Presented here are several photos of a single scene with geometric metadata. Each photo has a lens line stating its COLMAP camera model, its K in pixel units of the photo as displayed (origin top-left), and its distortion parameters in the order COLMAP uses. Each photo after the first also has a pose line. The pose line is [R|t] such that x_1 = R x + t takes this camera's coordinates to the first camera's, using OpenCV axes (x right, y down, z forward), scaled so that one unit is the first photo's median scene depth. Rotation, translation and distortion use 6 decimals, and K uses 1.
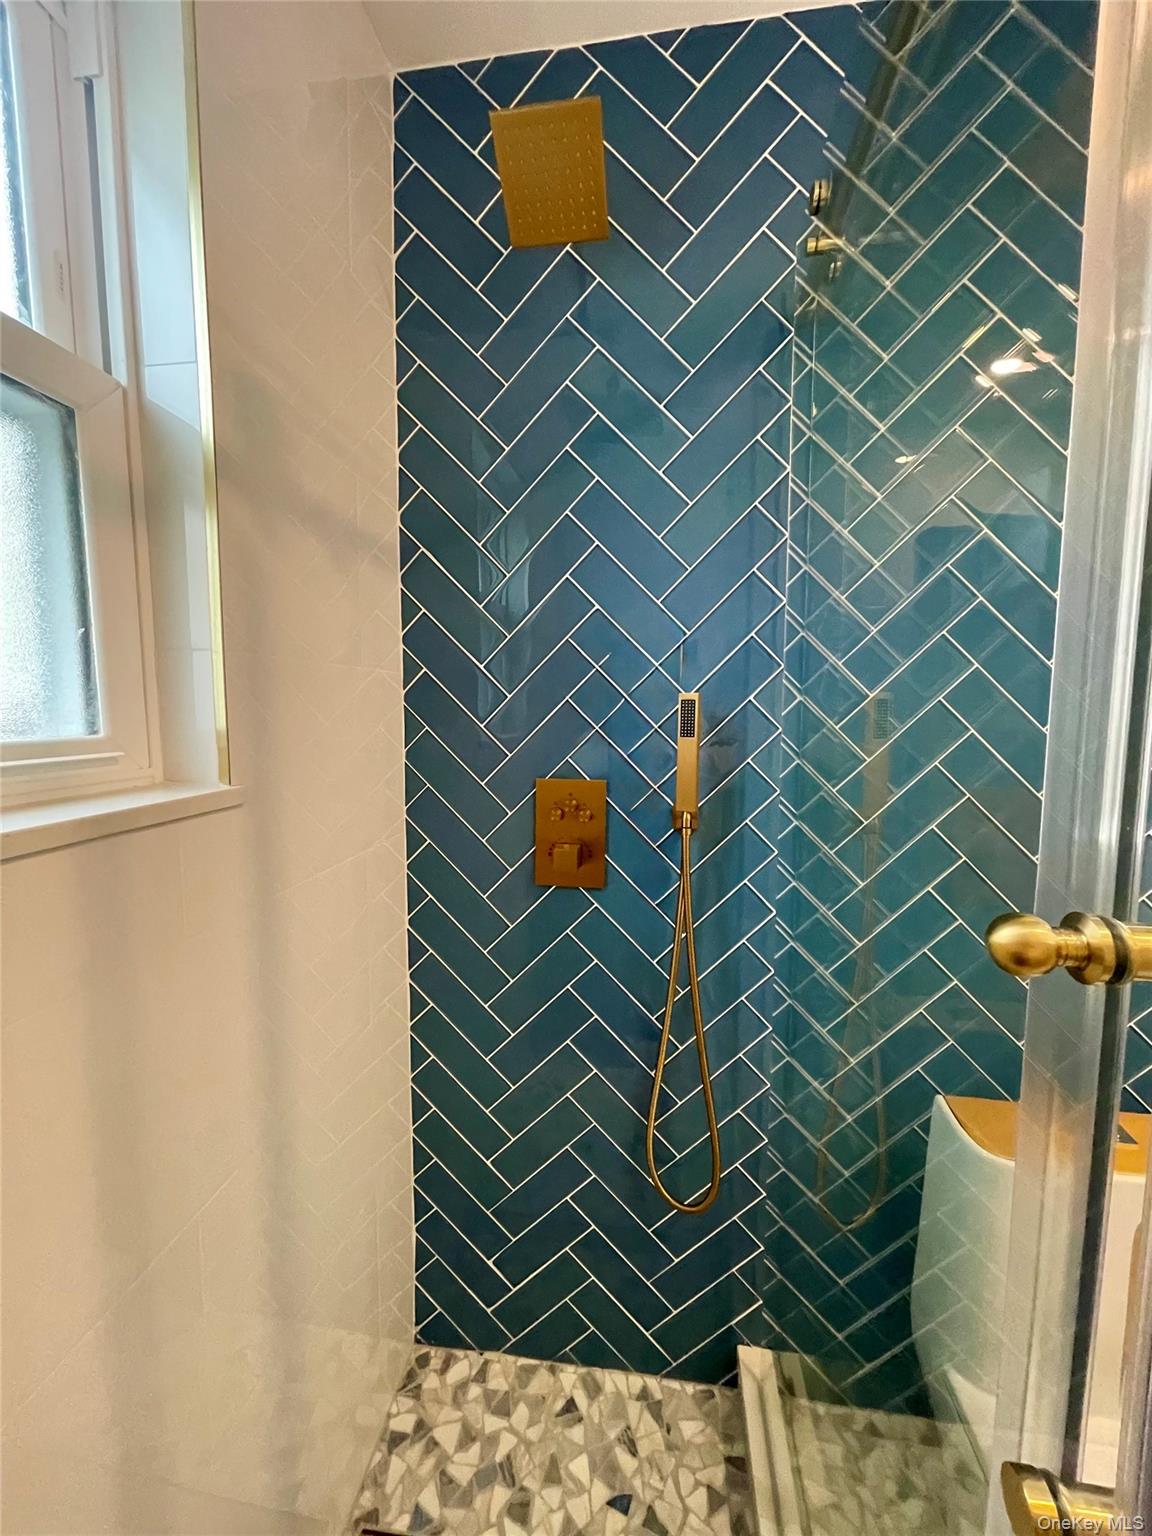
lens RADIAL K [[618.9, 0, 571.1], [0, 618.9, 763.9], [0, 0, 1]] dist [-0.001324, 0.000622]
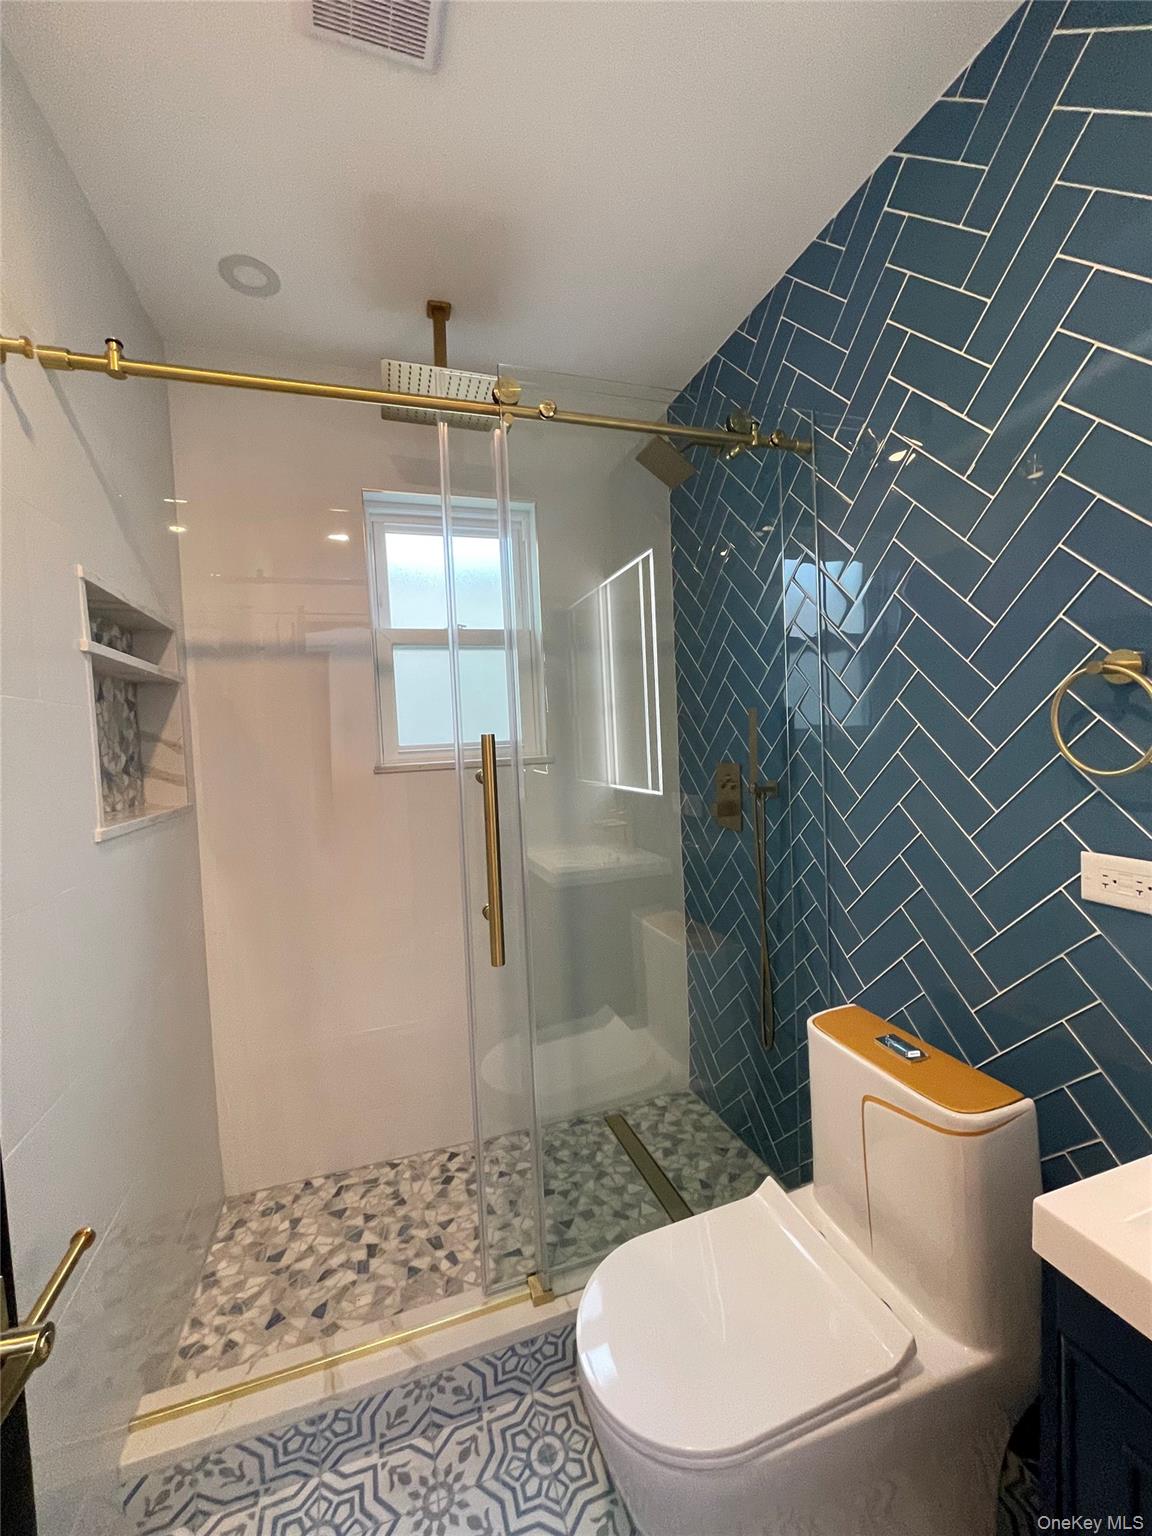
lens RADIAL K [[618.9, 0, 571.1], [0, 618.9, 763.9], [0, 0, 1]] dist [-0.001324, 0.000622]
pose [[0.447513, 0.017414, -0.894108, 1.270637], [-0.039002, 0.999239, -0.000059, 0.050675], [0.893426, 0.034899, 0.447852, -0.115895]]
